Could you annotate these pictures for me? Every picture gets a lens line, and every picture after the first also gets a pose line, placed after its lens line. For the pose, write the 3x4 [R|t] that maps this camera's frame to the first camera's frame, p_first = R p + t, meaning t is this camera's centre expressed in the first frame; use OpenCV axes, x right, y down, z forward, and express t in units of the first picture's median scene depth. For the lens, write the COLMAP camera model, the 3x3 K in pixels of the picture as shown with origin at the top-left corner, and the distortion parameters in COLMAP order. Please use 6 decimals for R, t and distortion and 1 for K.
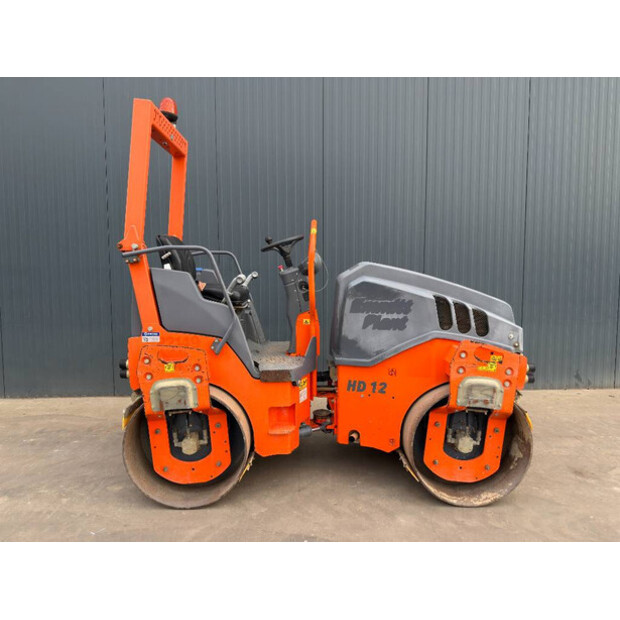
lens RADIAL K [[436.8, 0, 315.3], [0, 436.8, 304.8], [0, 0, 1]] dist [0.040016, -0.037145]
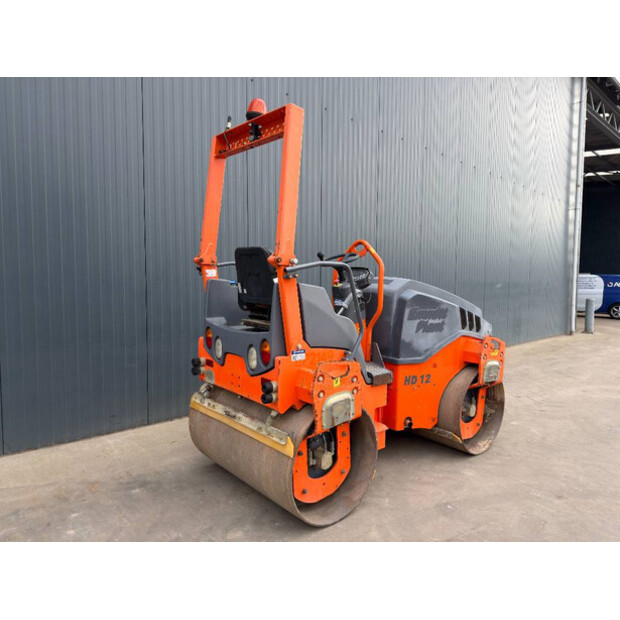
lens RADIAL K [[436.8, 0, 307.2], [0, 436.8, 306.8], [0, 0, 1]] dist [0.040016, -0.037145]
pose [[0.779103, -0.028774, 0.626235, -0.931723], [0.036966, 0.999317, -0.000074, -0.030291], [-0.625805, 0.023208, 0.779634, 0.235907]]
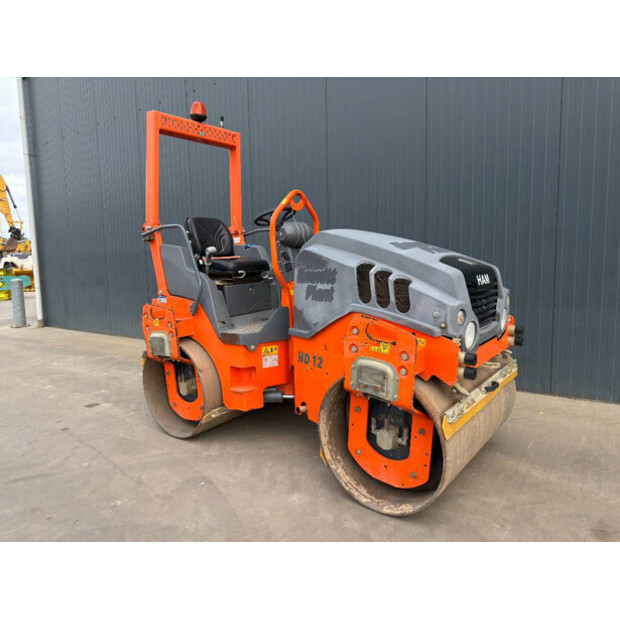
lens RADIAL K [[436.8, 0, 316.4], [0, 436.8, 308.0], [0, 0, 1]] dist [0.040016, -0.037145]
pose [[0.789033, 0.046947, -0.612555, 0.744162], [-0.024738, 0.998695, 0.044676, 0.031421], [0.613853, -0.020097, 0.789165, 0.261644]]
